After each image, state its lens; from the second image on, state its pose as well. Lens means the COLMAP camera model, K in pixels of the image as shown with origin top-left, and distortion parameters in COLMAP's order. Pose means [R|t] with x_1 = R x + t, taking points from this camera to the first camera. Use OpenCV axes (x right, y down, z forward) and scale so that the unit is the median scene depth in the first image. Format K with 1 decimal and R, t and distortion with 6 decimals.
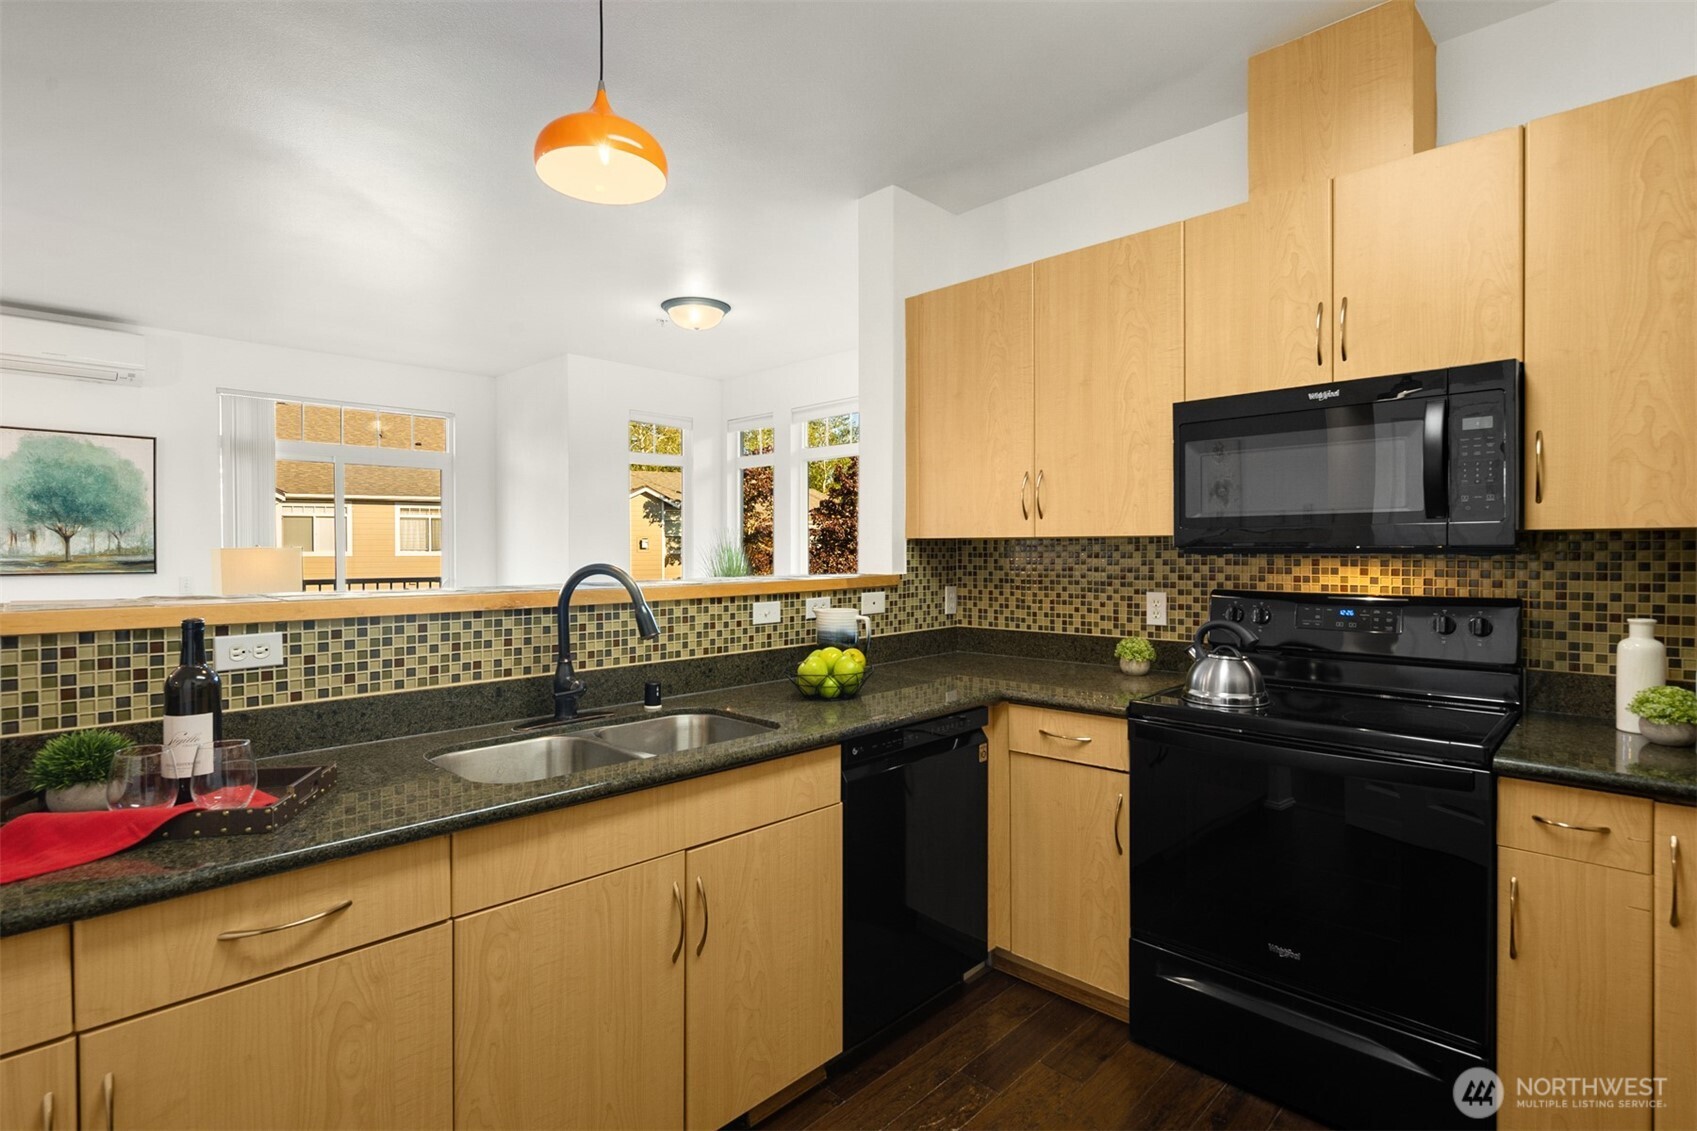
lens RADIAL K [[817.8, 0, 839.7], [0, 817.8, 558.5], [0, 0, 1]] dist [0.006617, -0.005826]
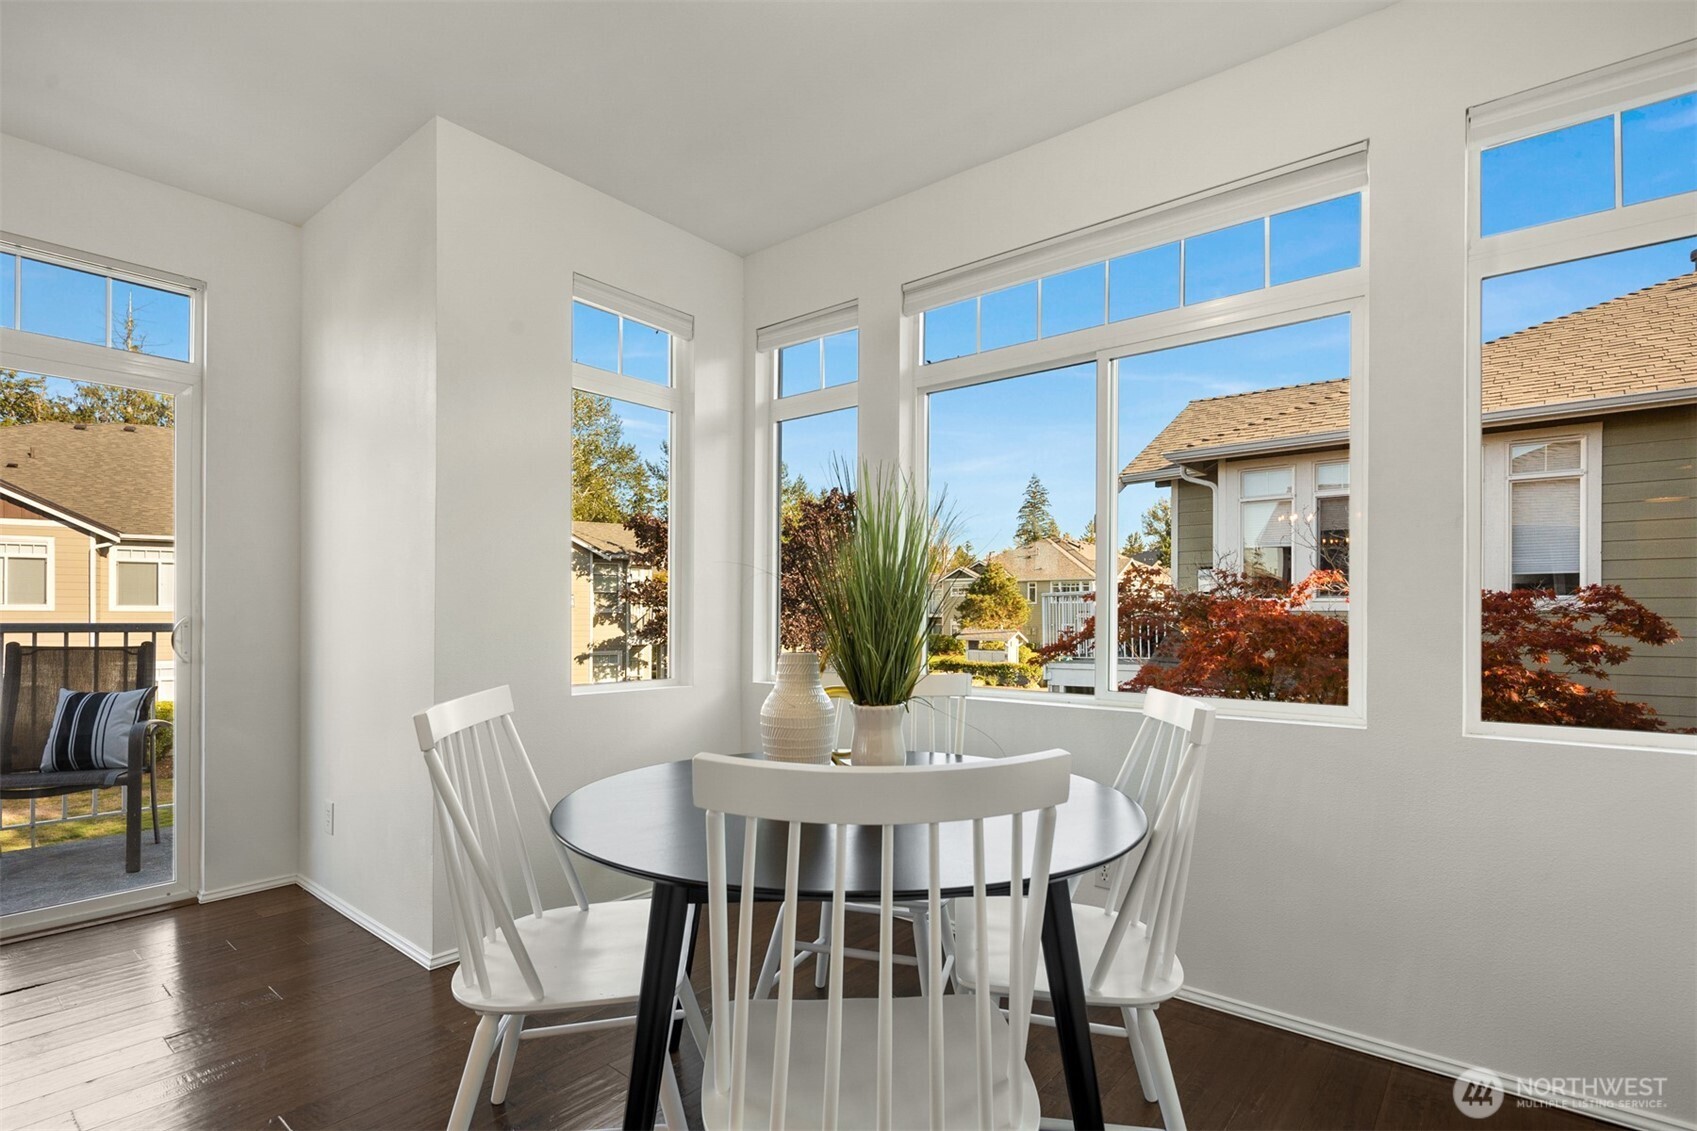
lens RADIAL K [[817.8, 0, 841.1], [0, 817.8, 615.6], [0, 0, 1]] dist [0.006617, -0.005826]
pose [[0.995876, 0.006557, 0.090492, -0.292835], [-0.005637, 0.999930, -0.010418, 0.056785], [-0.090554, 0.009865, 0.995843, 1.045462]]
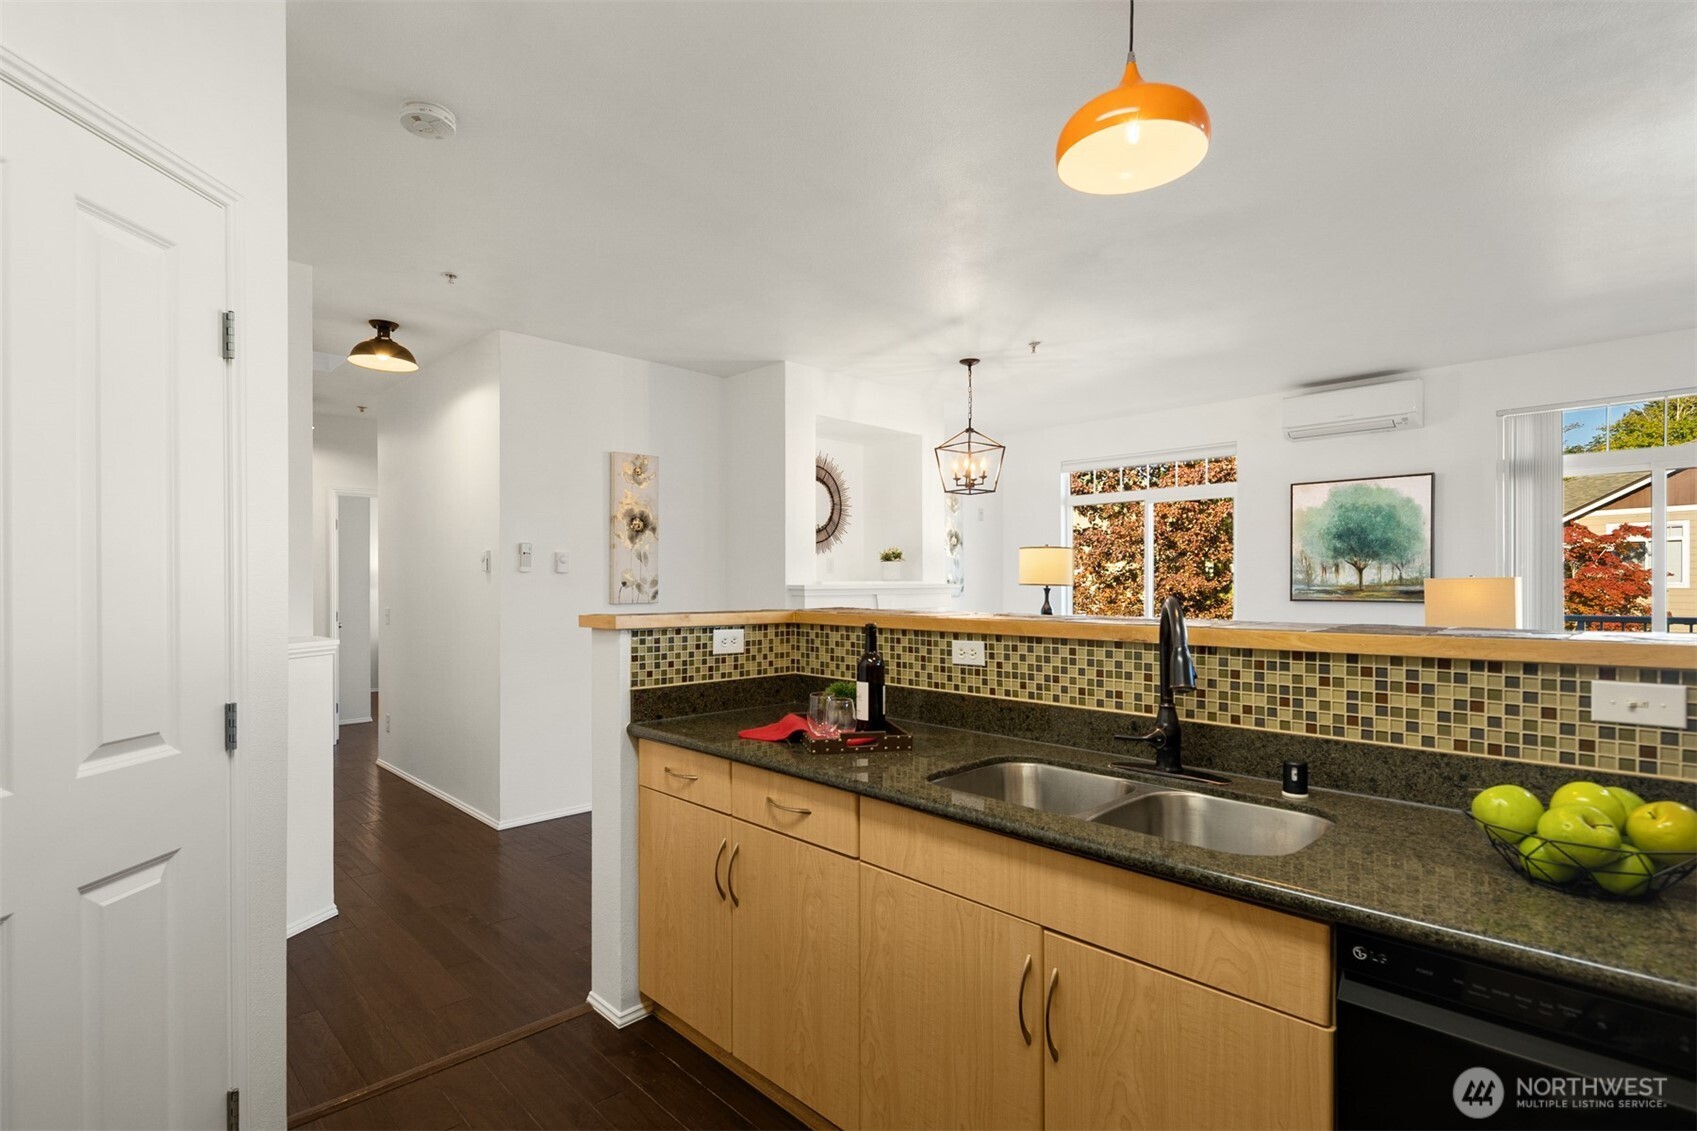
lens RADIAL K [[817.8, 0, 838.2], [0, 817.8, 584.7], [0, 0, 1]] dist [0.006617, -0.005826]
pose [[-0.022973, 0.005262, -0.999722, 0.395580], [-0.009913, 0.999936, 0.005491, -0.005538], [0.999687, 0.010037, -0.022920, 0.462993]]
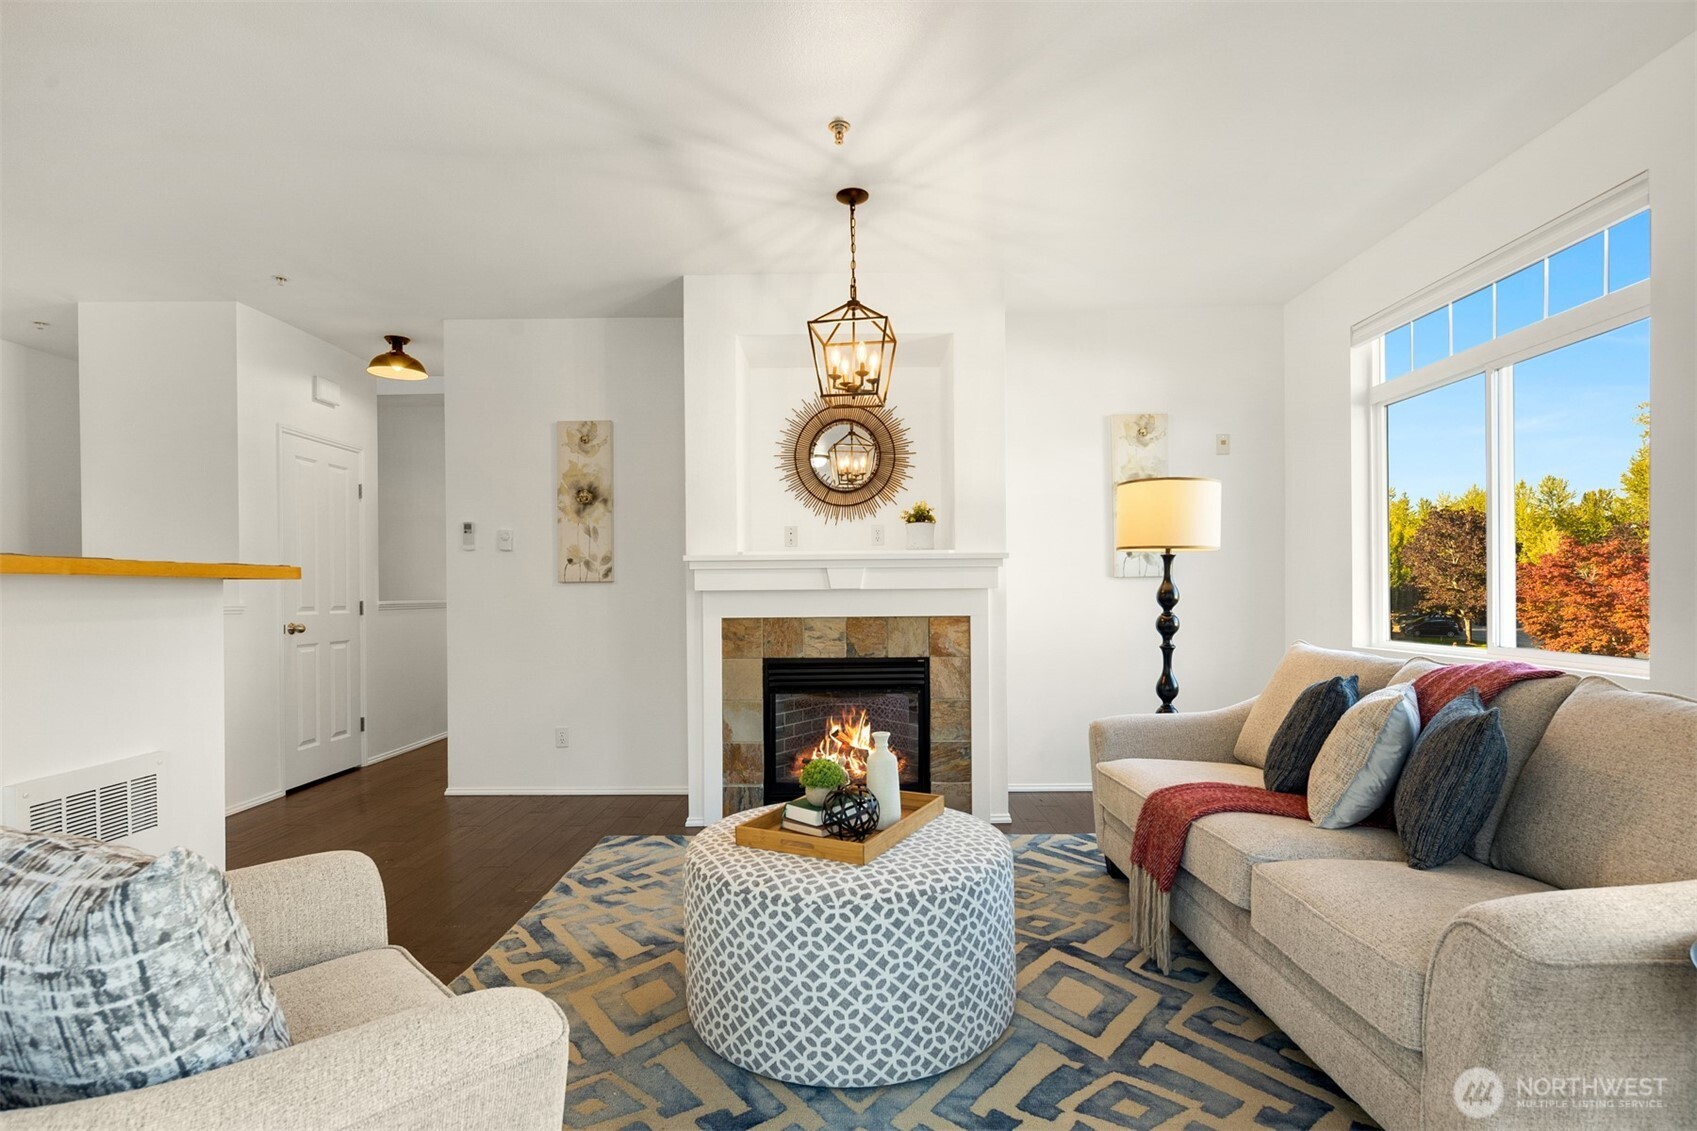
lens RADIAL K [[817.8, 0, 839.6], [0, 817.8, 597.5], [0, 0, 1]] dist [0.006617, -0.005826]
pose [[-0.726859, 0.011873, -0.686685, -0.562809], [0.001084, 0.999869, 0.016140, 0.052021], [0.686786, 0.010987, -0.726776, 1.491156]]
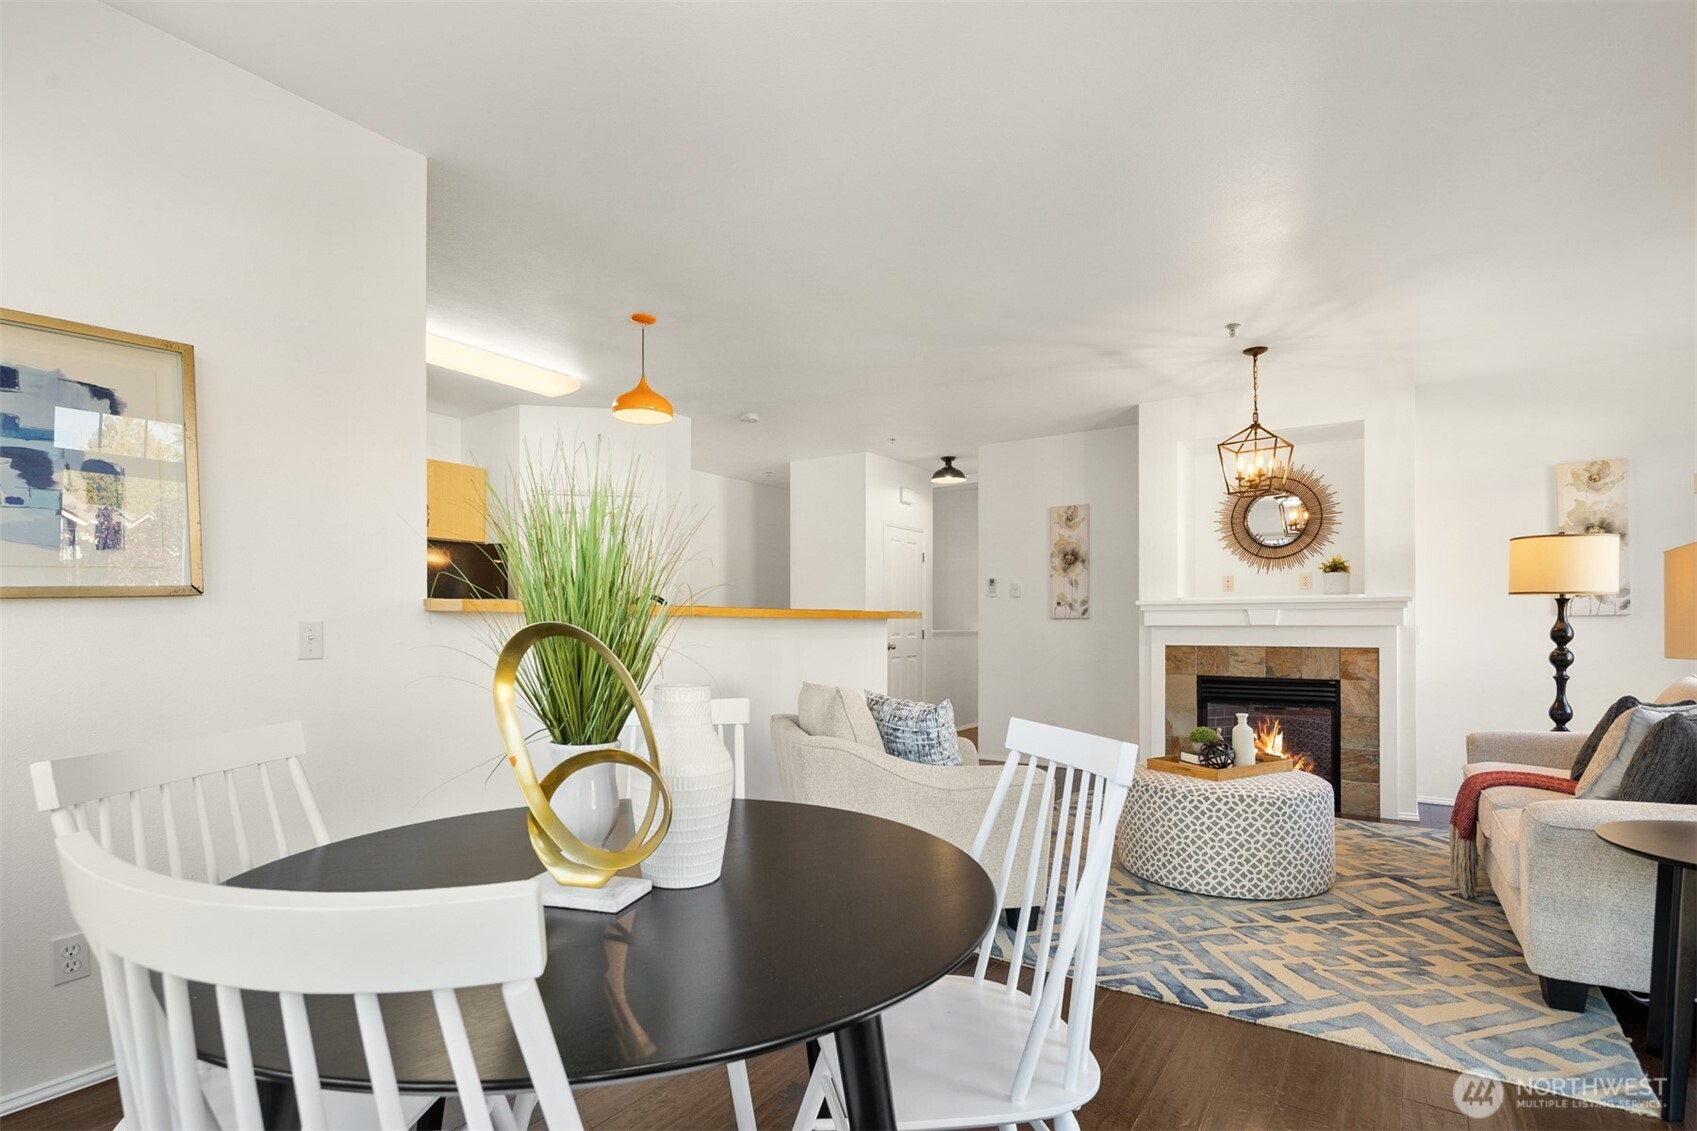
lens RADIAL K [[817.8, 0, 836.7], [0, 817.8, 620.7], [0, 0, 1]] dist [0.006617, -0.005826]
pose [[-0.985144, 0.000600, -0.171731, -0.275716], [-0.000536, 0.999978, 0.006565, 0.039019], [0.171731, 0.006559, -0.985122, 2.111536]]
